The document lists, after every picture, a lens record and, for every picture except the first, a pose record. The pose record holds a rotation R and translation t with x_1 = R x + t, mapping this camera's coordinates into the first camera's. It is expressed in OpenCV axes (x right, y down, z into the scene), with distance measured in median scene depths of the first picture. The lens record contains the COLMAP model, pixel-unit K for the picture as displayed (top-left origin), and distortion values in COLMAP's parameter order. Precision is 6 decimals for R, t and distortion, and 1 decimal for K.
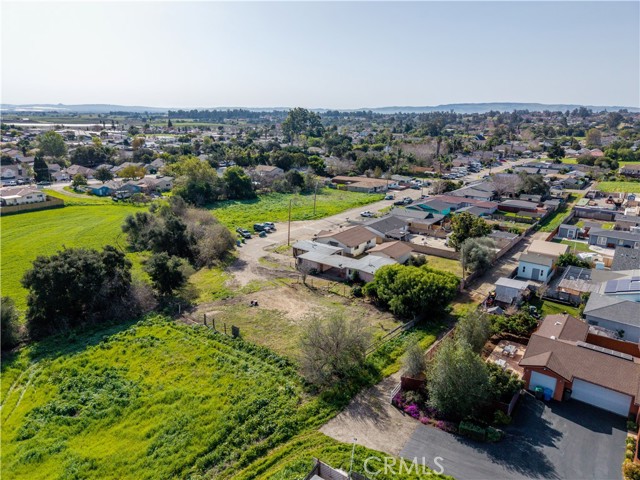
lens RADIAL K [[424.0, 0, 320.0], [0, 424.0, 240.0], [0, 0, 1]] dist [0.054650, -0.072463]
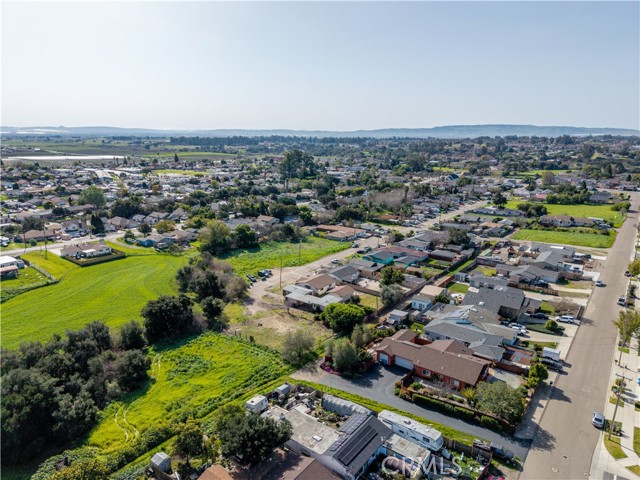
lens RADIAL K [[424.0, 0, 320.0], [0, 424.0, 240.0], [0, 0, 1]] dist [0.054650, -0.072463]
pose [[0.999985, -0.003546, 0.004063, 0.071905], [0.003728, 0.998941, -0.045863, -0.095043], [-0.003897, 0.045877, 0.998939, -0.624644]]
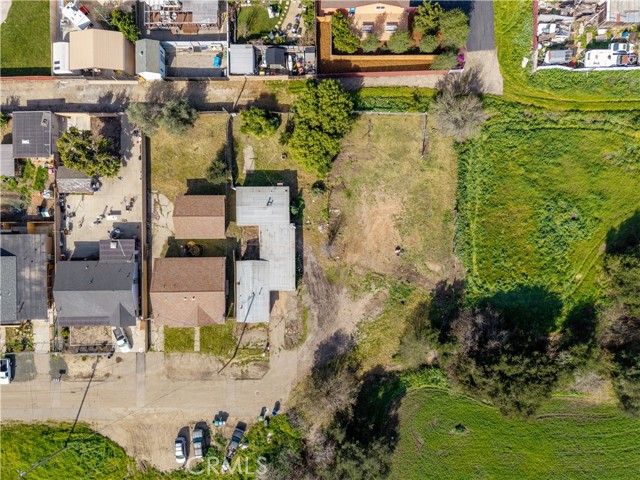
lens RADIAL K [[424.0, 0, 320.0], [0, 424.0, 240.0], [0, 0, 1]] dist [0.054650, -0.072463]
pose [[-0.614050, -0.789225, -0.008219, -0.000795], [0.217224, -0.179002, 0.959569, -0.664354], [-0.758786, 0.587437, 0.281355, 0.593897]]
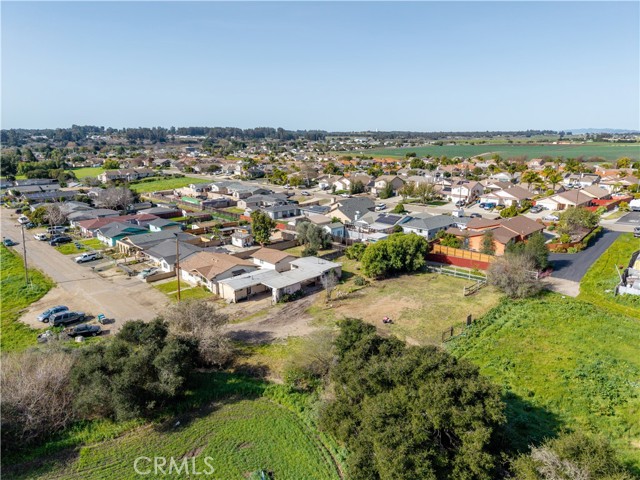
lens RADIAL K [[424.0, 0, 320.0], [0, 424.0, 240.0], [0, 0, 1]] dist [0.054650, -0.072463]
pose [[0.132484, -0.243526, 0.960803, -0.731861], [0.277309, 0.939744, 0.199950, -0.173658], [-0.951603, 0.239949, 0.192033, 0.657733]]
